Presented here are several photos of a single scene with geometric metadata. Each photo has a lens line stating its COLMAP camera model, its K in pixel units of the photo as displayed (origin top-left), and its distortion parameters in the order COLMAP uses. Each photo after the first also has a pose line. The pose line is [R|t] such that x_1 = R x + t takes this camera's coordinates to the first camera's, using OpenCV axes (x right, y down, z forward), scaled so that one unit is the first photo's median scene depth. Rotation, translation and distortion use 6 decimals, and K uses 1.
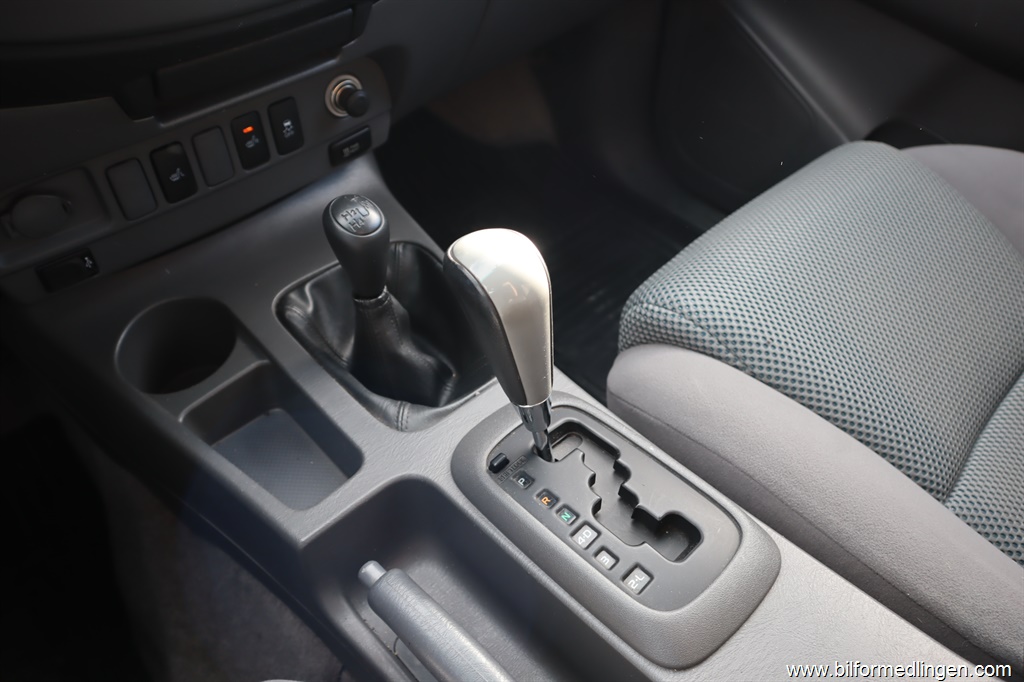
lens RADIAL K [[707.4, 0, 508.5], [0, 707.4, 340.1], [0, 0, 1]] dist [-0.117728, 0.069115]
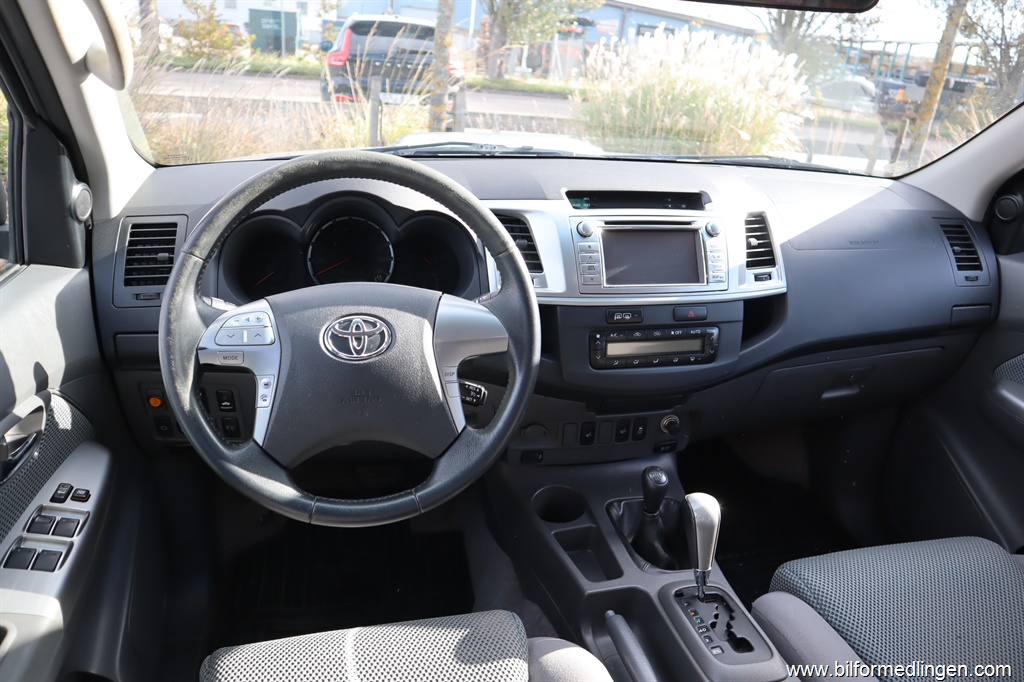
lens RADIAL K [[704.0, 0, 511.3], [0, 704.0, 353.9], [0, 0, 1]] dist [-0.115837, 0.057636]
pose [[0.861456, 0.239299, -0.447918, 0.285132], [-0.394379, 0.870918, -0.293202, 0.316037], [0.319937, 0.429229, 0.844632, -1.189426]]
